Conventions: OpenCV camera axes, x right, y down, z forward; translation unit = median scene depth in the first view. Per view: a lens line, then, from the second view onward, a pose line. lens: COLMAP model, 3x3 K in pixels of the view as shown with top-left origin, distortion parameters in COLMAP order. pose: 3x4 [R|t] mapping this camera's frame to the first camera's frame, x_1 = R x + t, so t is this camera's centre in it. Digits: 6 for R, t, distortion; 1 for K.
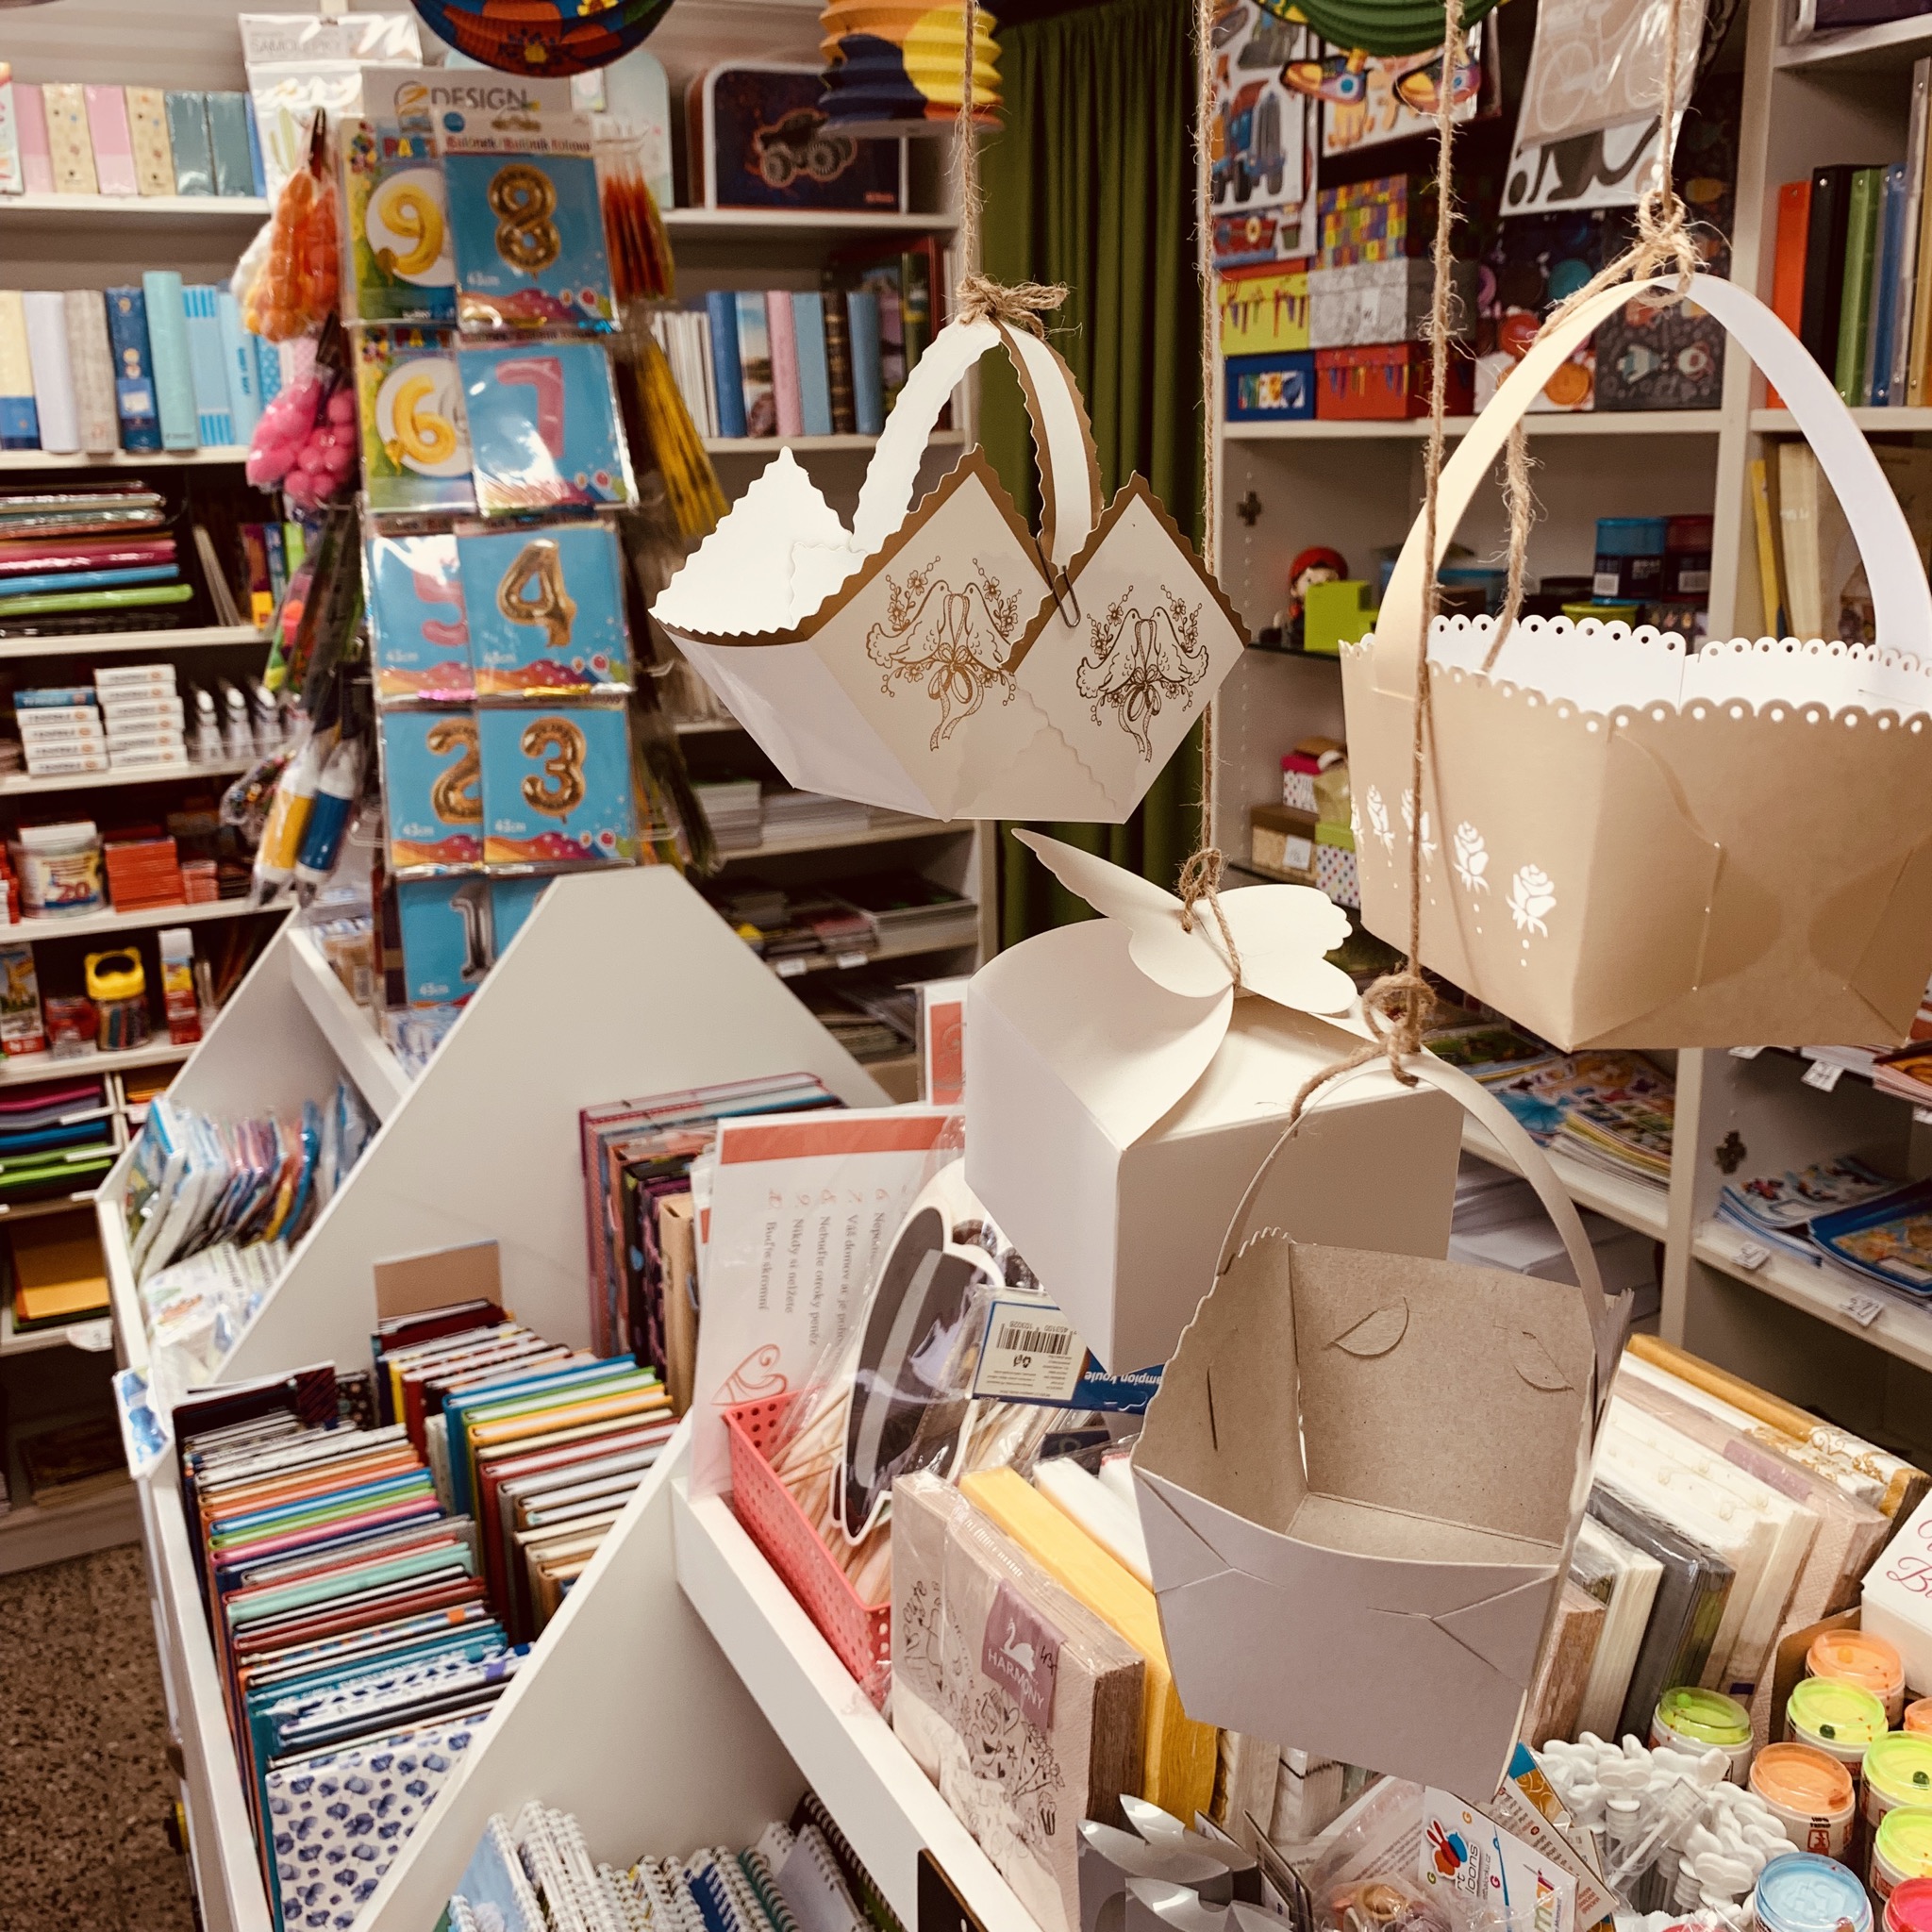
lens RADIAL K [[2065.1, 0, 972.6], [0, 2065.1, 954.8], [0, 0, 1]] dist [-0.014496, 0.000000]
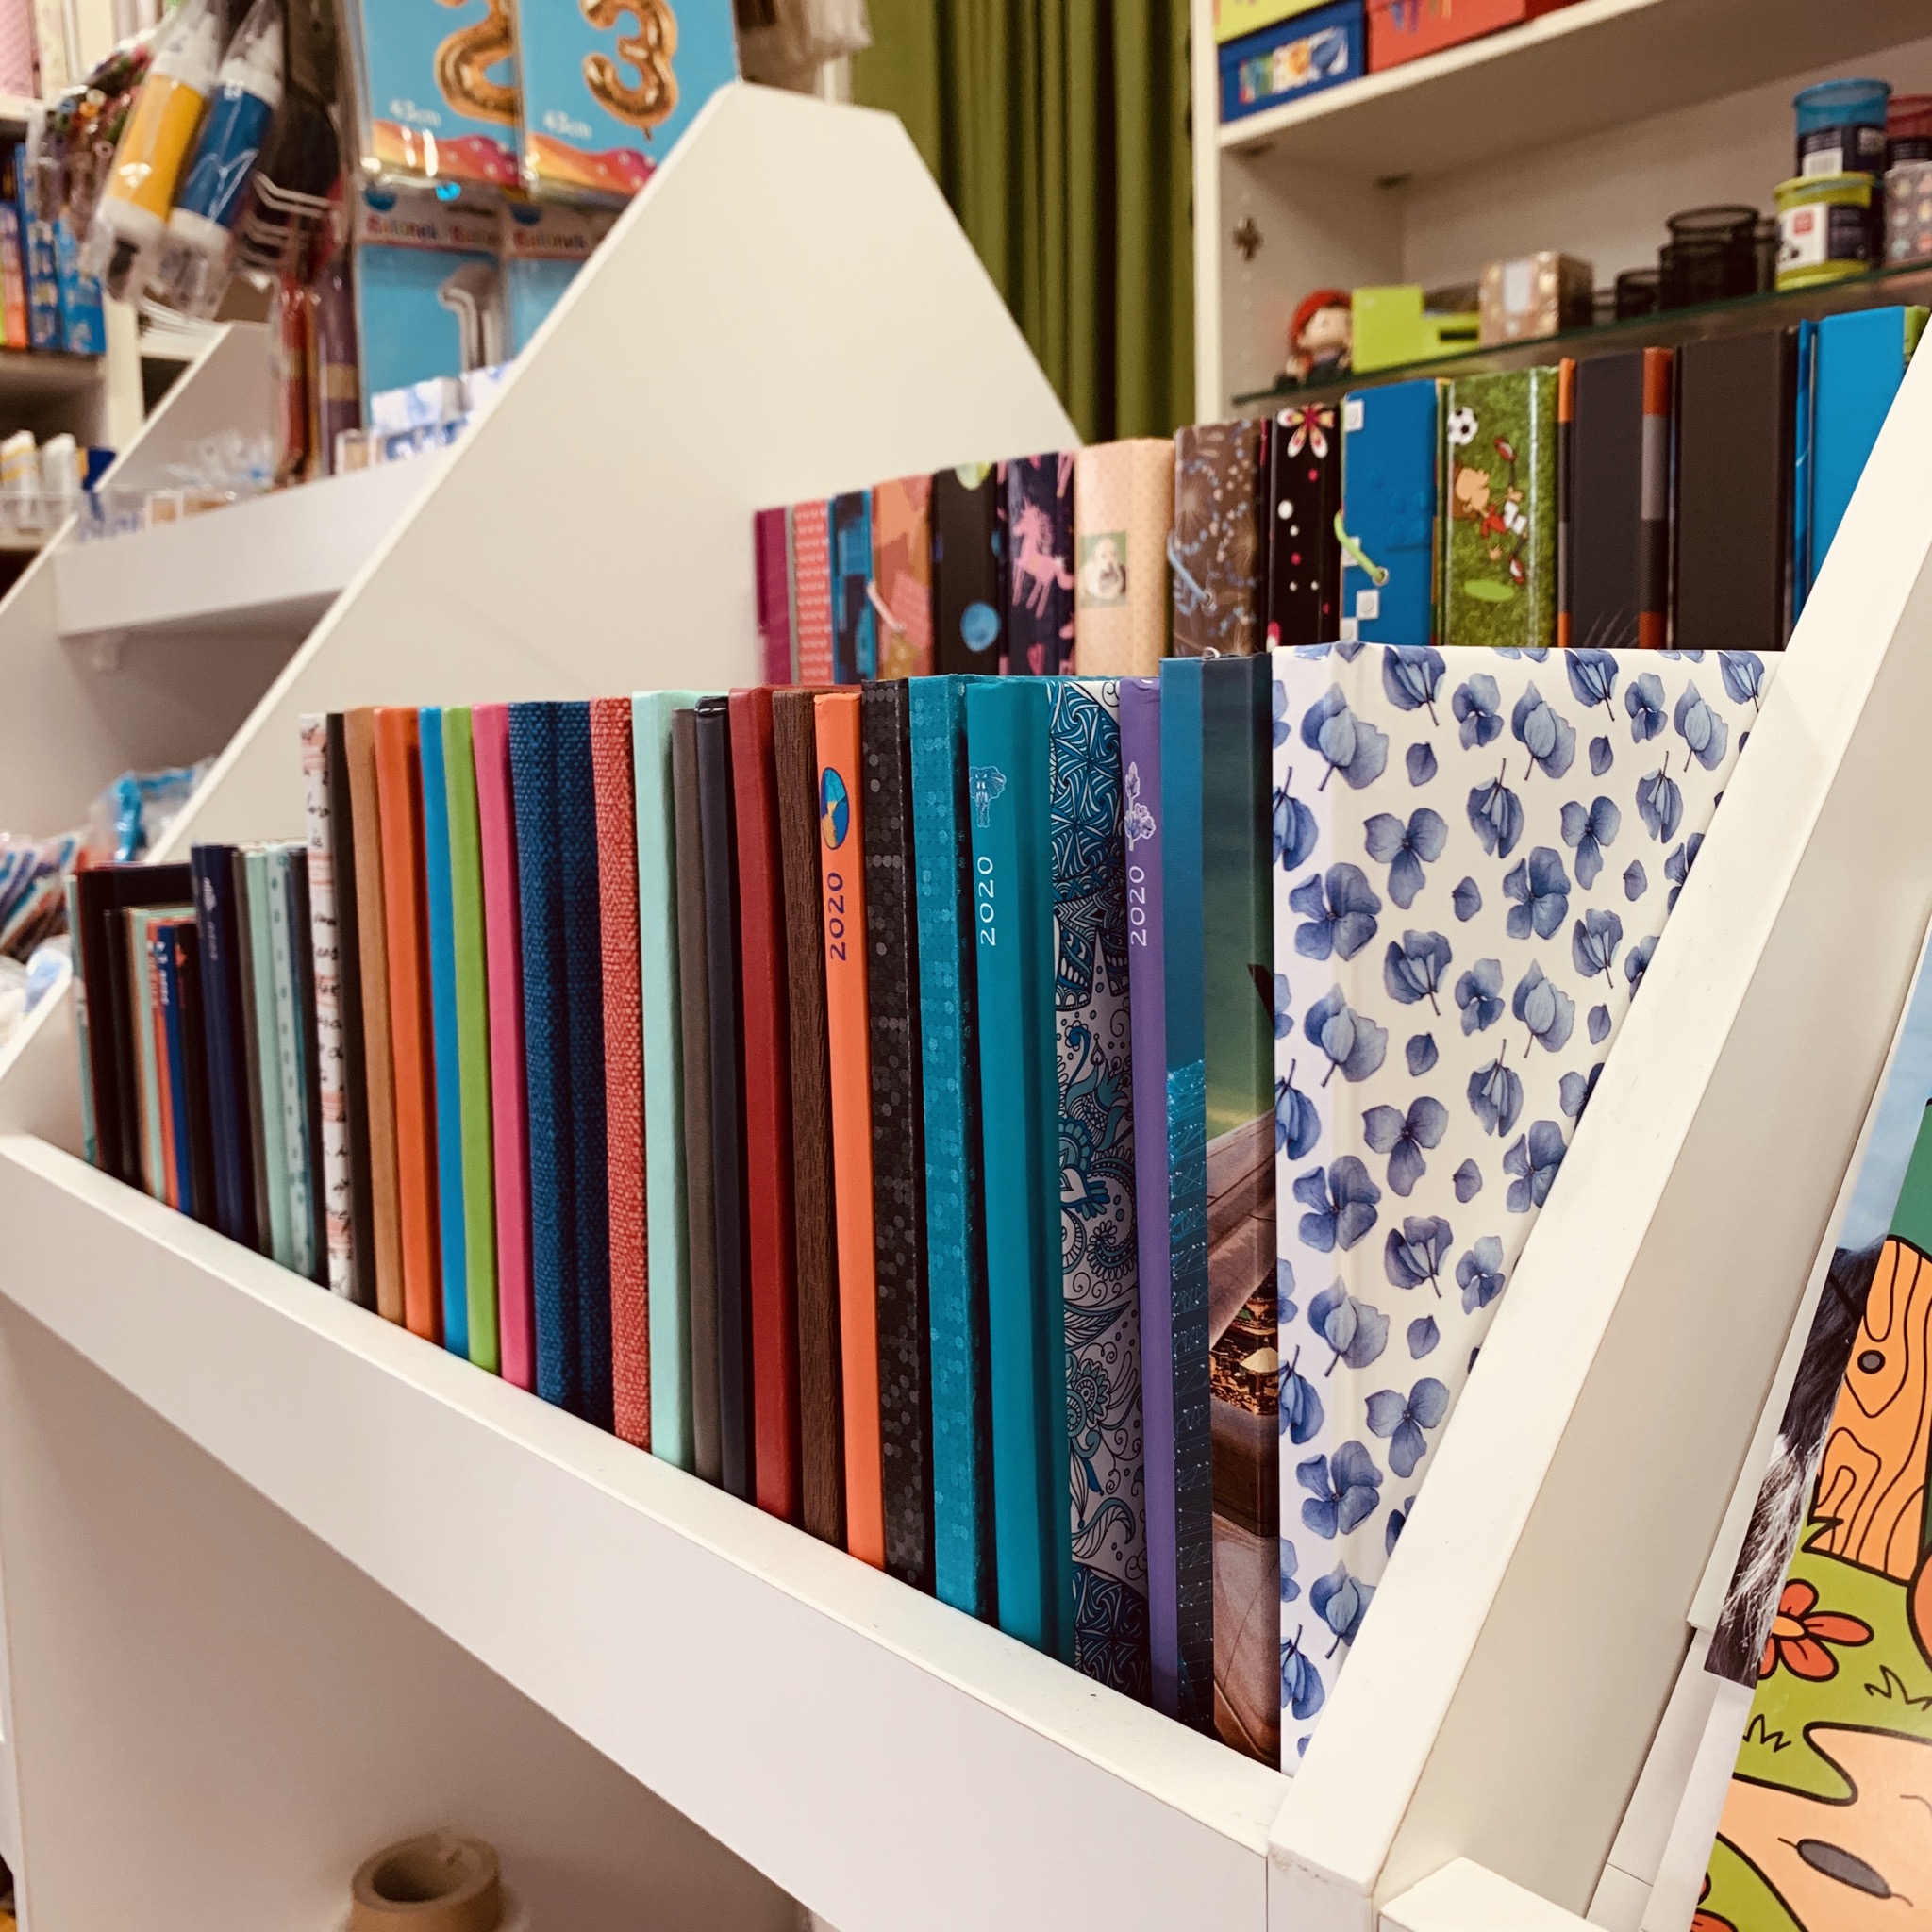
lens RADIAL K [[2065.1, 0, 968.8], [0, 2065.1, 967.5], [0, 0, 1]] dist [-0.014496, 0.000000]
pose [[0.977175, -0.025003, 0.210960, -0.233281], [0.051835, 0.991097, -0.122637, 0.251353], [-0.206016, 0.130772, 0.969771, 0.409278]]
